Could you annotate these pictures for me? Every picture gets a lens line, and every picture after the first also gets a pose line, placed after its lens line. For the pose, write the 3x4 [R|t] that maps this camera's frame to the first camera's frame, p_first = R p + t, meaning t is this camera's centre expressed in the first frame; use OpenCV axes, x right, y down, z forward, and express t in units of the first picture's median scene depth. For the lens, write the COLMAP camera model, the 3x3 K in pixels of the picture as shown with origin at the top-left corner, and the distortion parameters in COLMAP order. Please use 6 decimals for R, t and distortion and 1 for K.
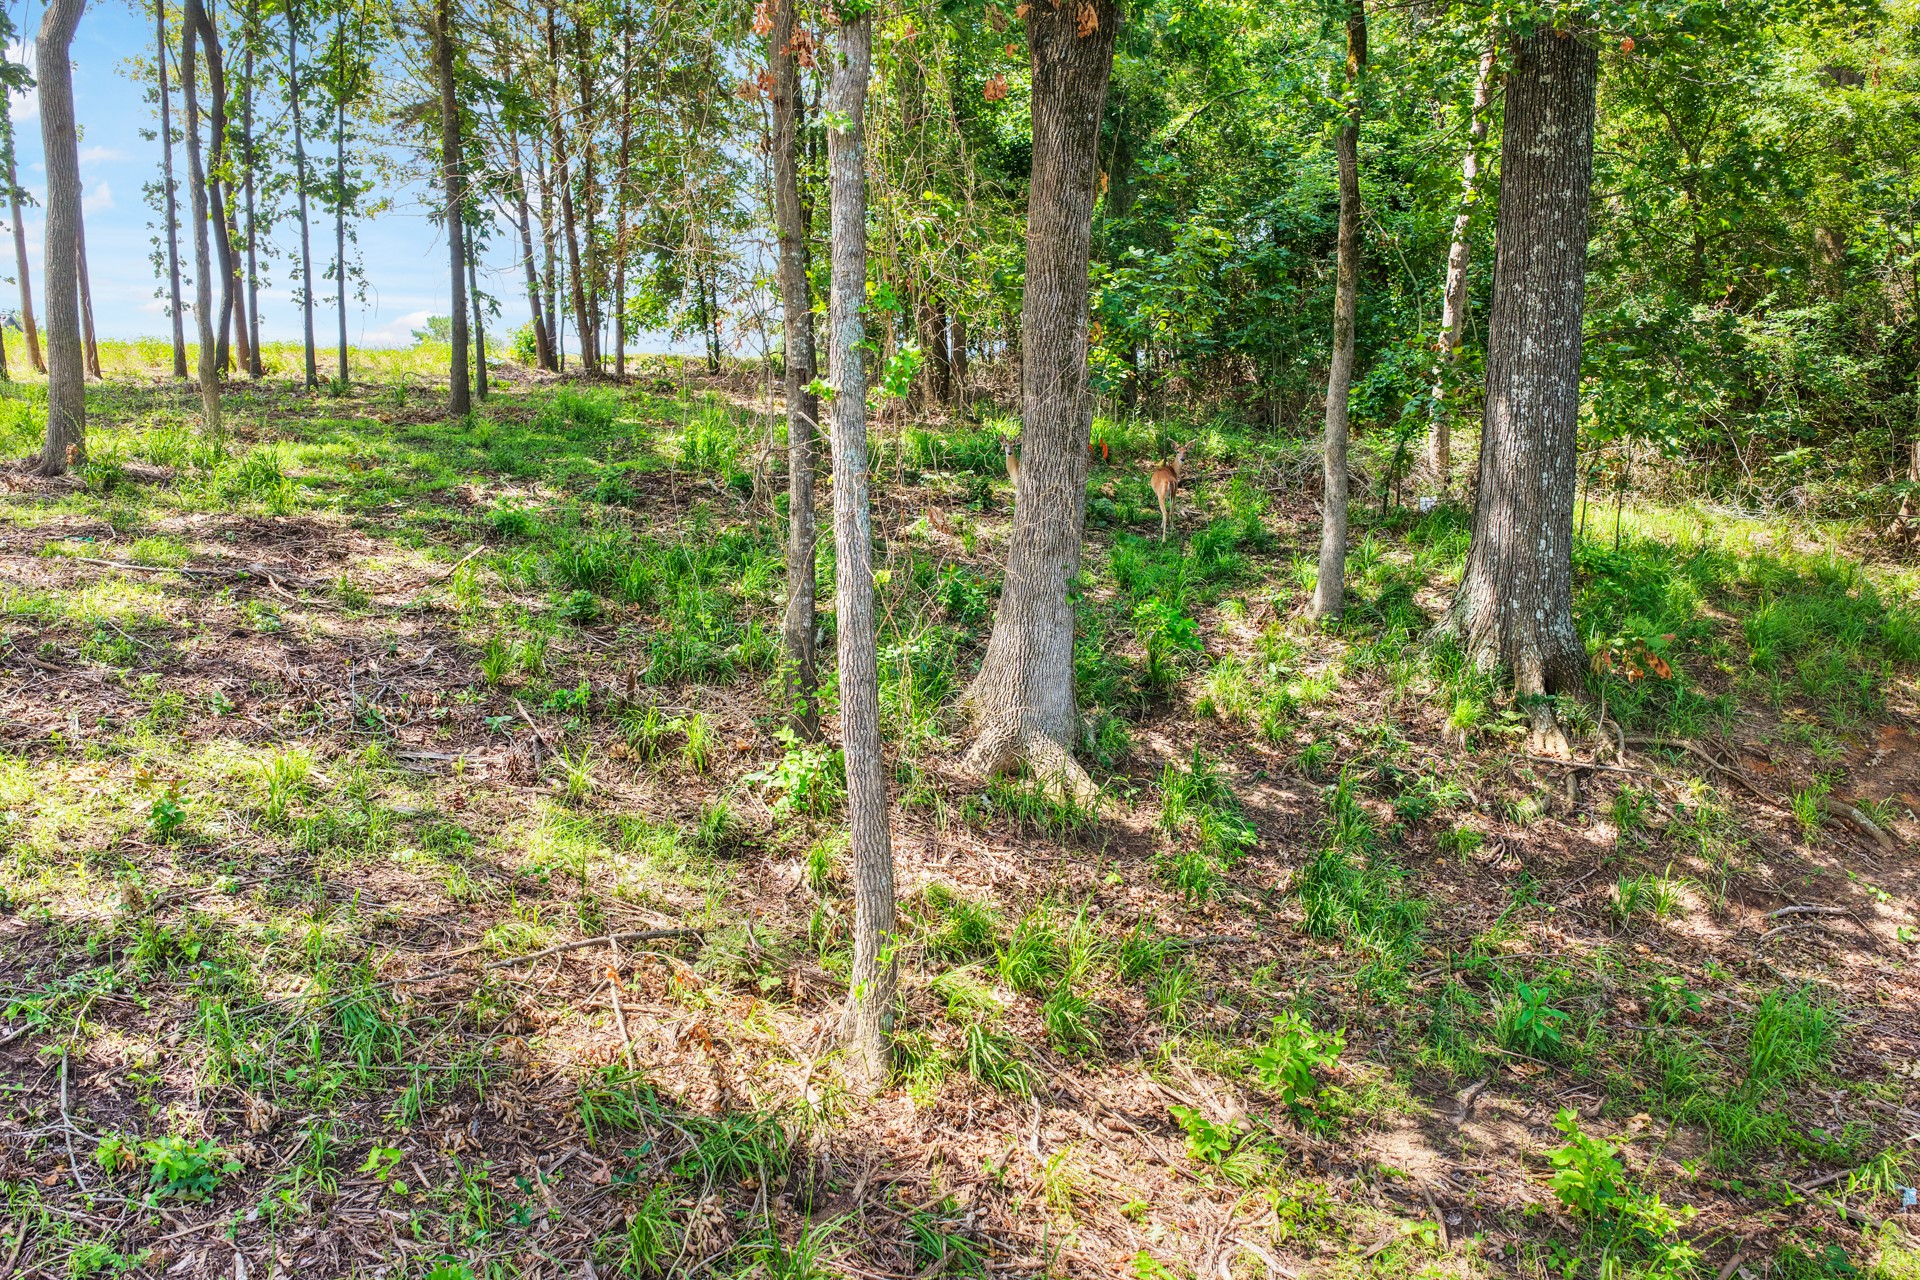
lens RADIAL K [[1540.3, 0, 964.3], [0, 1540.3, 633.5], [0, 0, 1]] dist [0.000670, -0.003279]
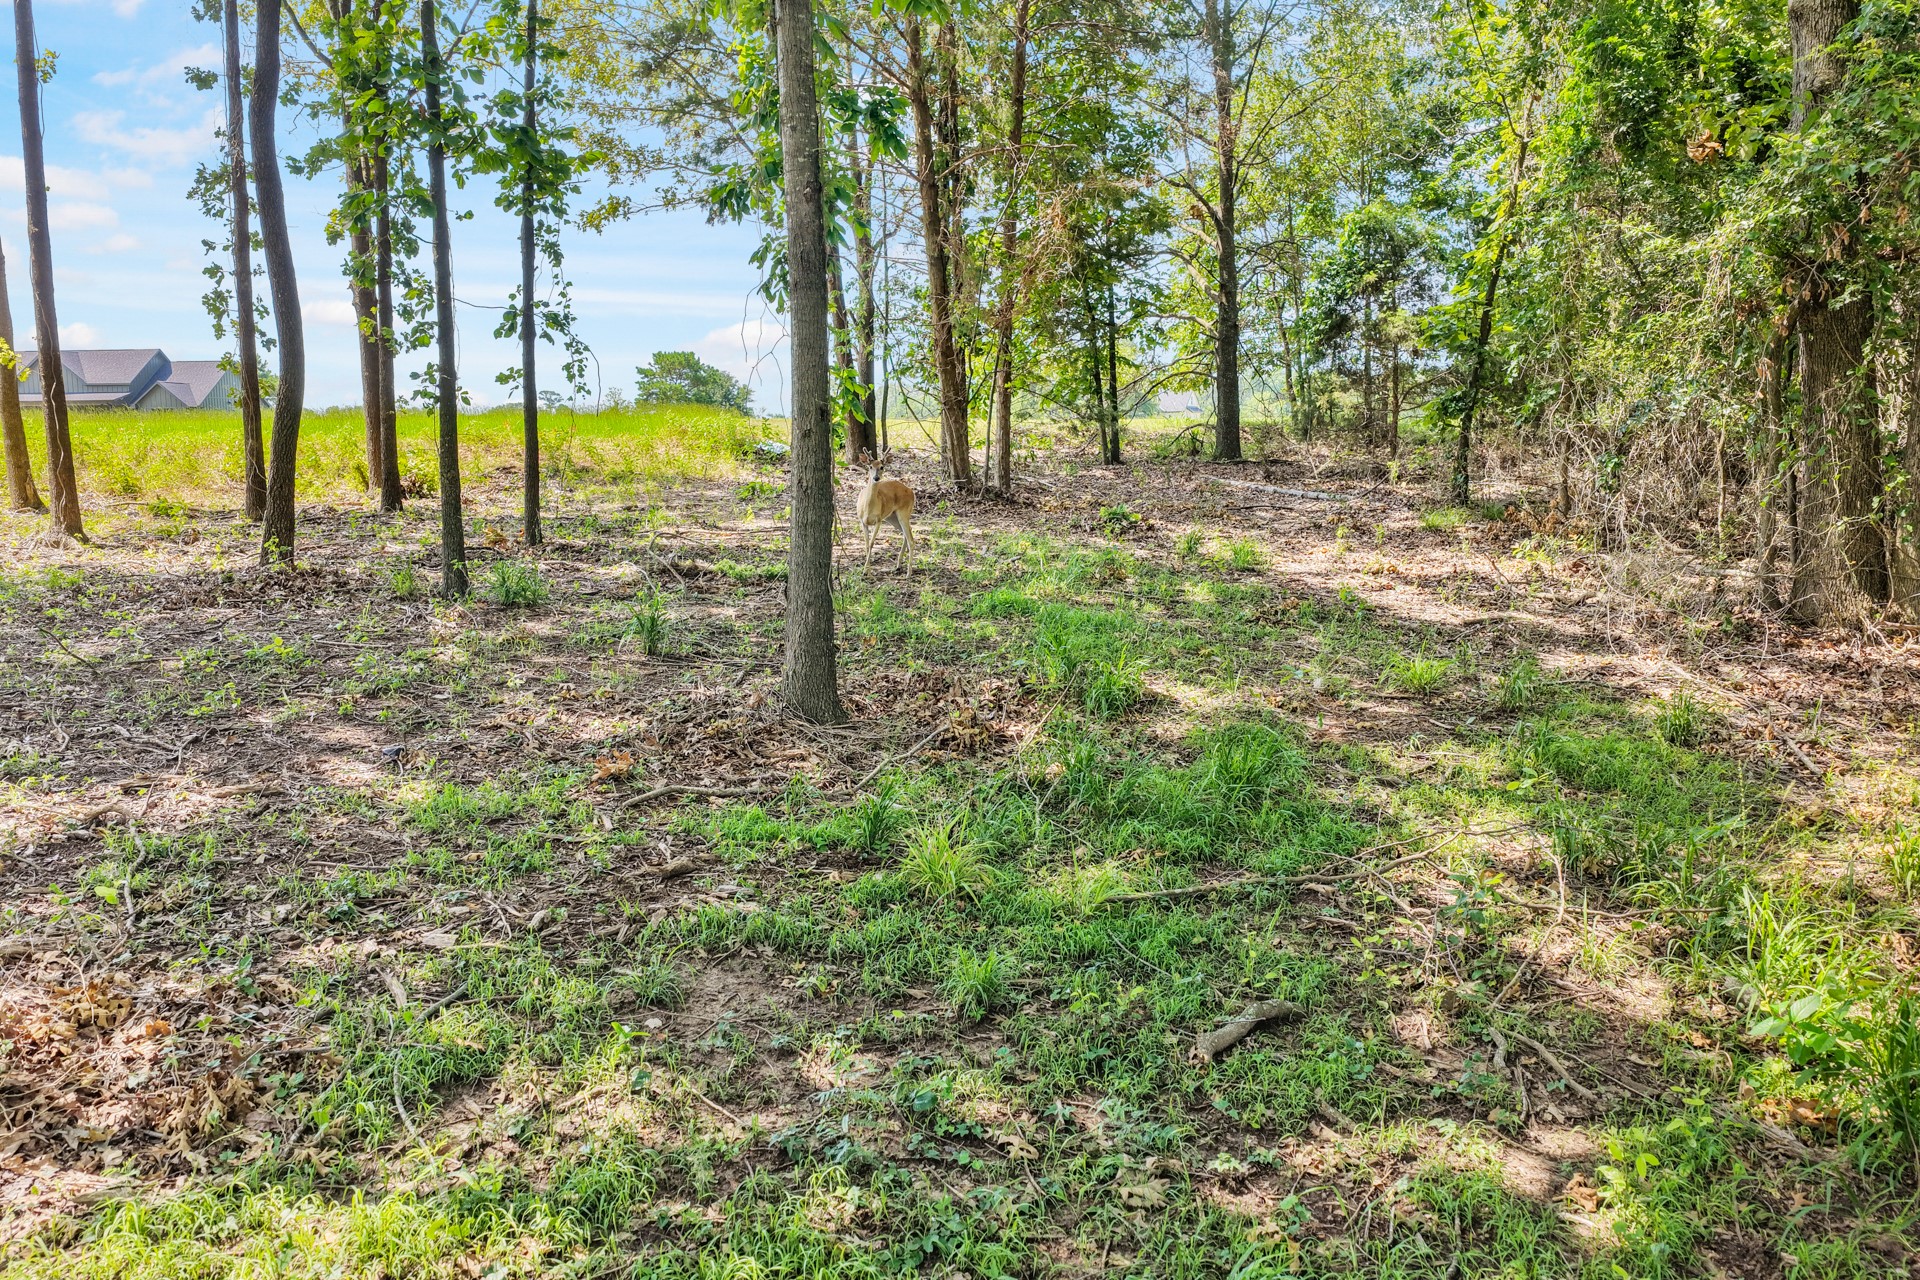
lens RADIAL K [[1540.3, 0, 958.0], [0, 1540.3, 644.5], [0, 0, 1]] dist [0.000670, -0.003279]
pose [[0.990839, 0.009346, -0.134728, -0.199245], [-0.010601, 0.999907, -0.008597, -0.128151], [0.134635, 0.009946, 0.990845, 0.526264]]
